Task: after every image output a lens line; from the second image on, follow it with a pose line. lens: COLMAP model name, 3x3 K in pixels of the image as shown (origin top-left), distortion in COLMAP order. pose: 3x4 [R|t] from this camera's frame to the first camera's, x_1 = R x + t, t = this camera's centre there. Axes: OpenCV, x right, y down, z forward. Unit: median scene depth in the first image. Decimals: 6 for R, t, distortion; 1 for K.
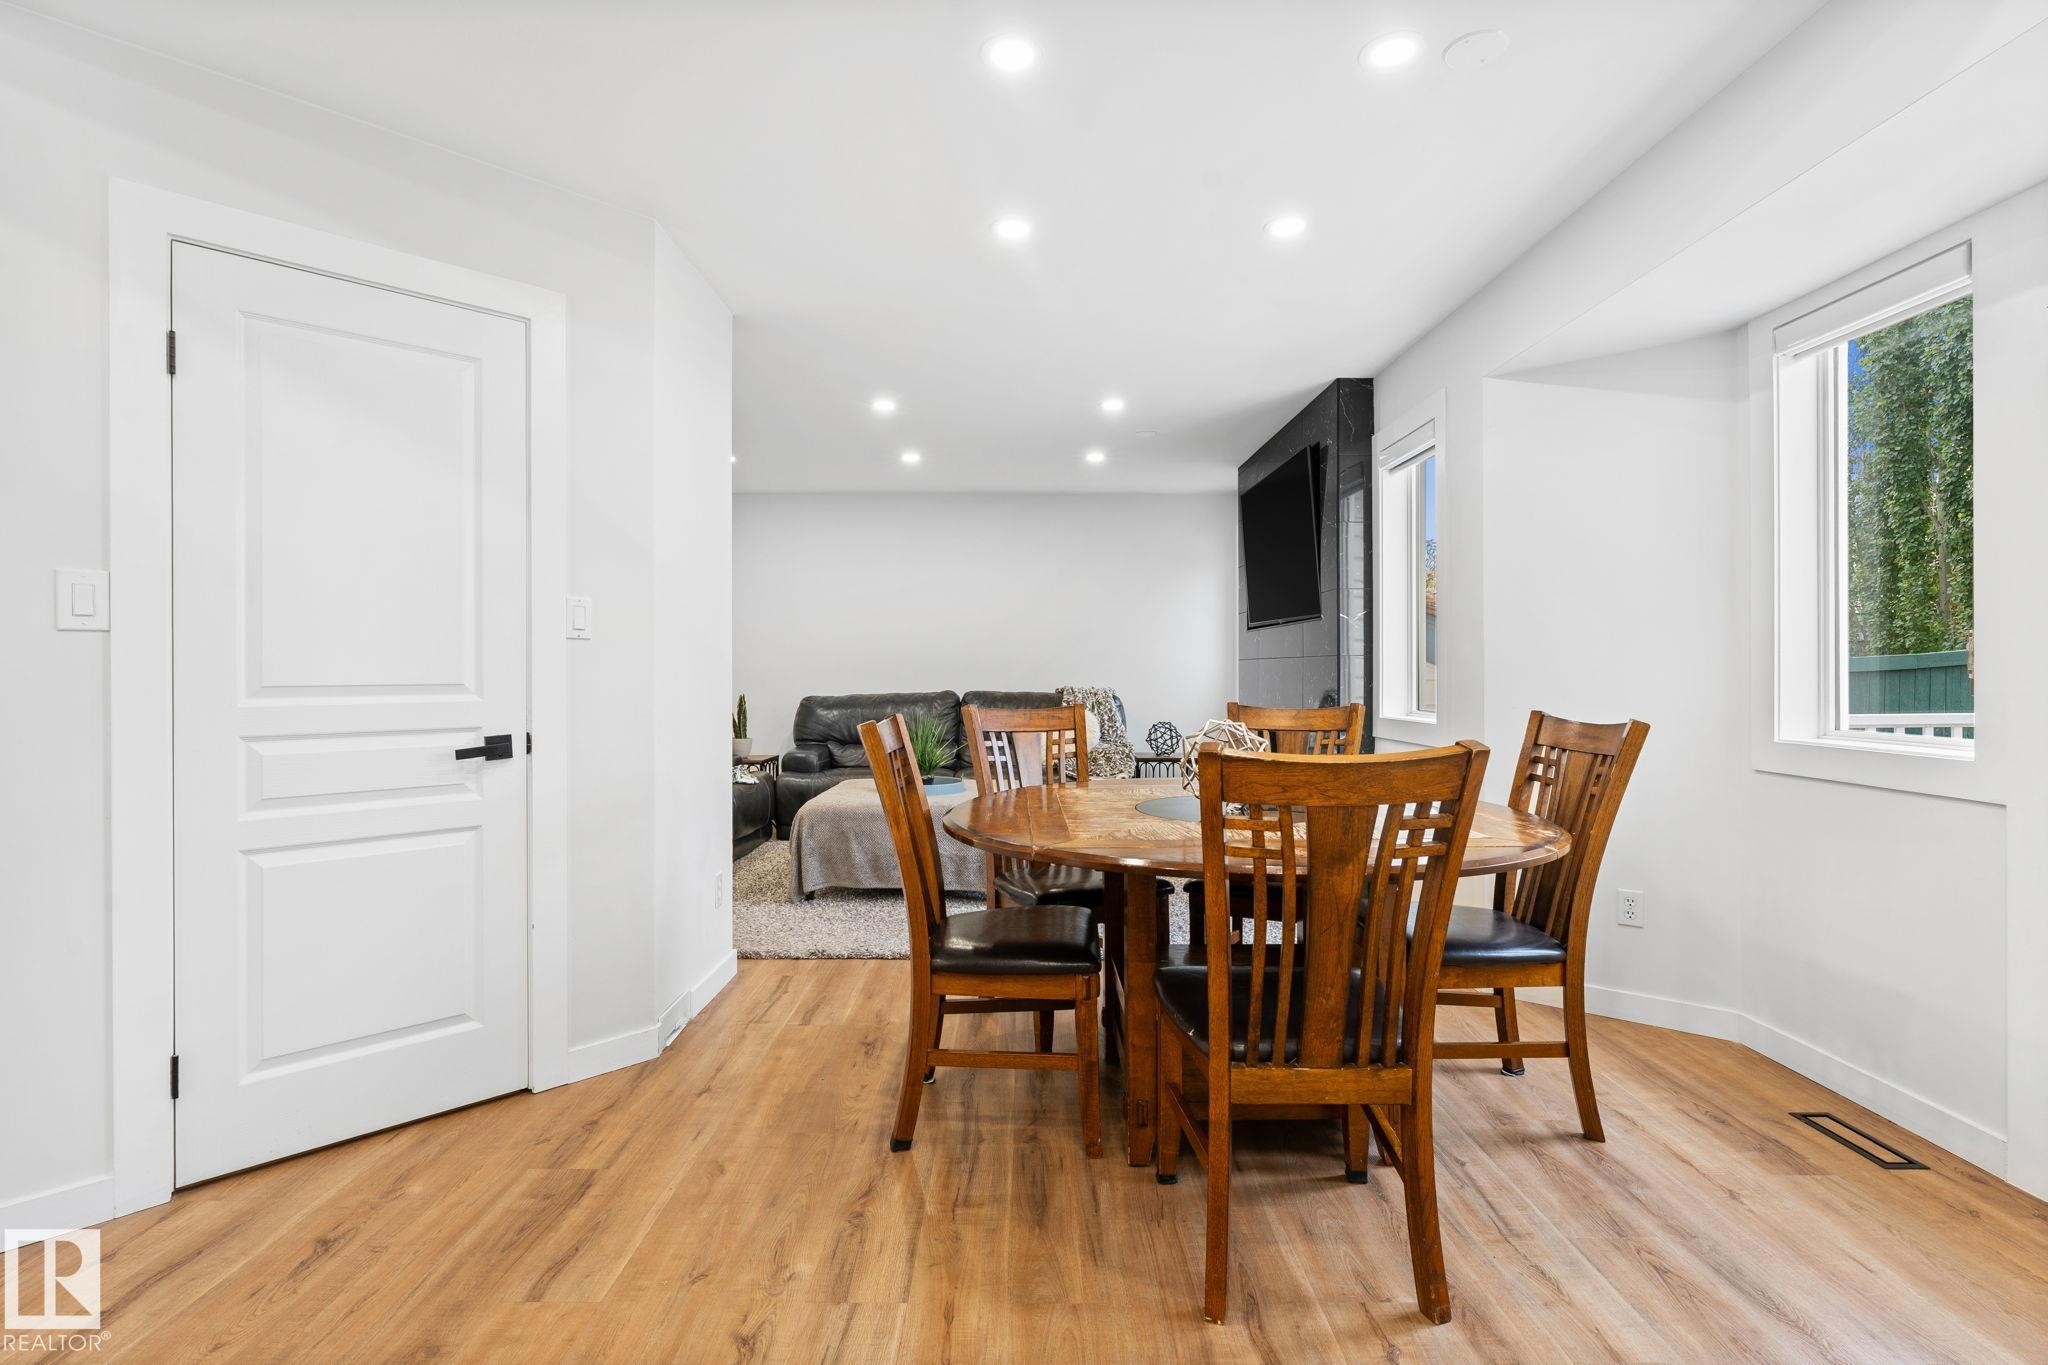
lens RADIAL K [[973.7, 0, 1019.7], [0, 973.7, 675.1], [0, 0, 1]] dist [-0.000466, 0.000321]
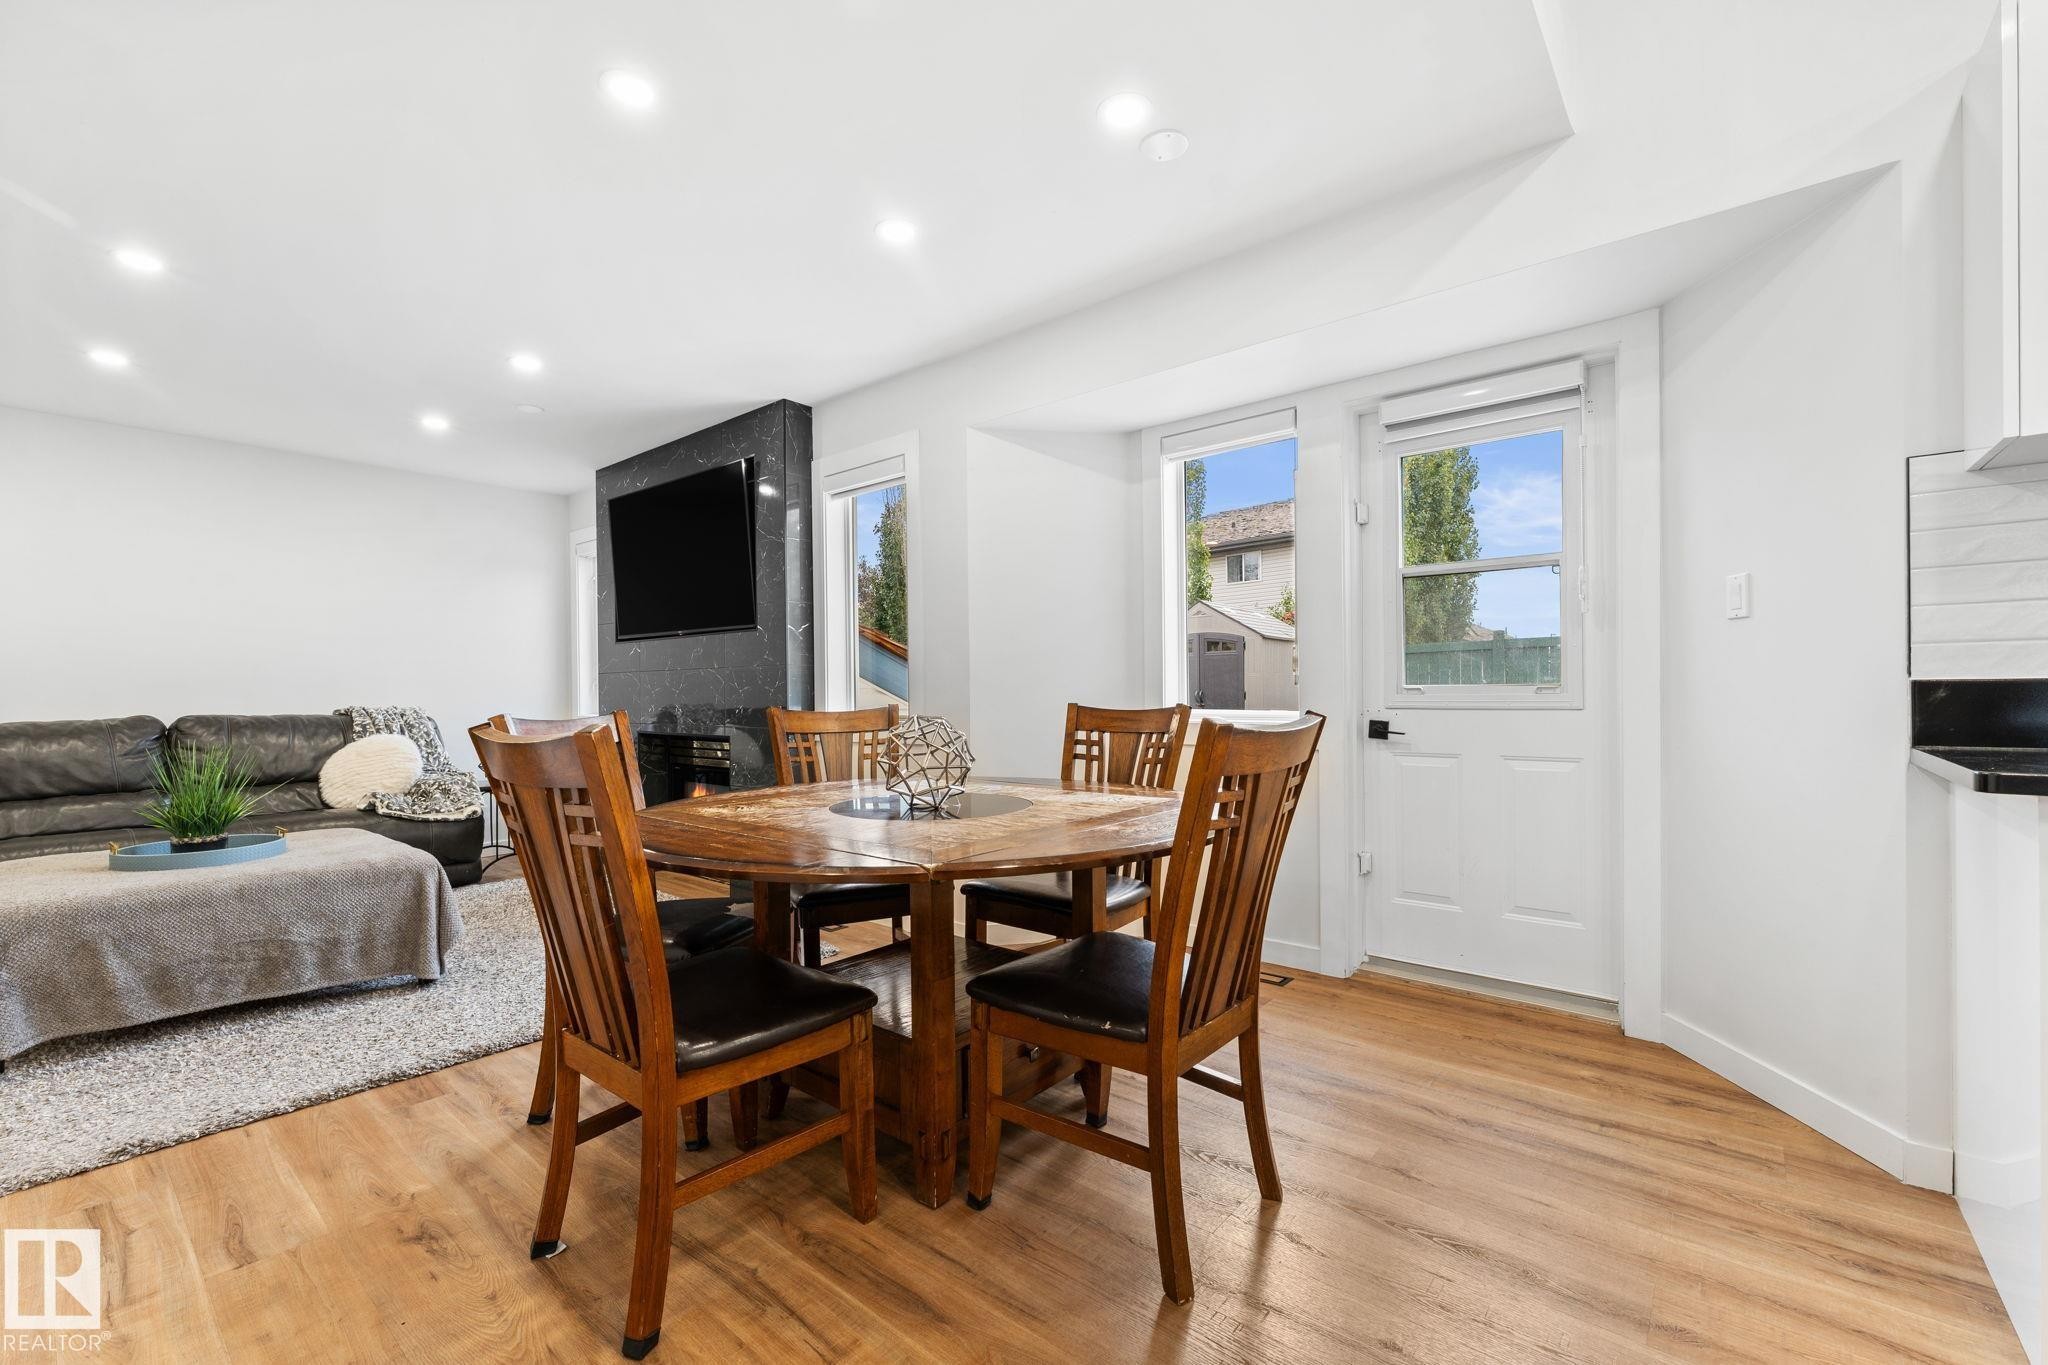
lens RADIAL K [[864.6, 0, 1012.7], [0, 864.6, 693.4], [0, 0, 1]] dist [-0.001038, 0.000793]
pose [[0.642049, -0.005453, 0.766644, -0.316662], [0.013998, 0.999891, -0.004611, 0.025466], [-0.766536, 0.013692, 0.642056, 0.304536]]
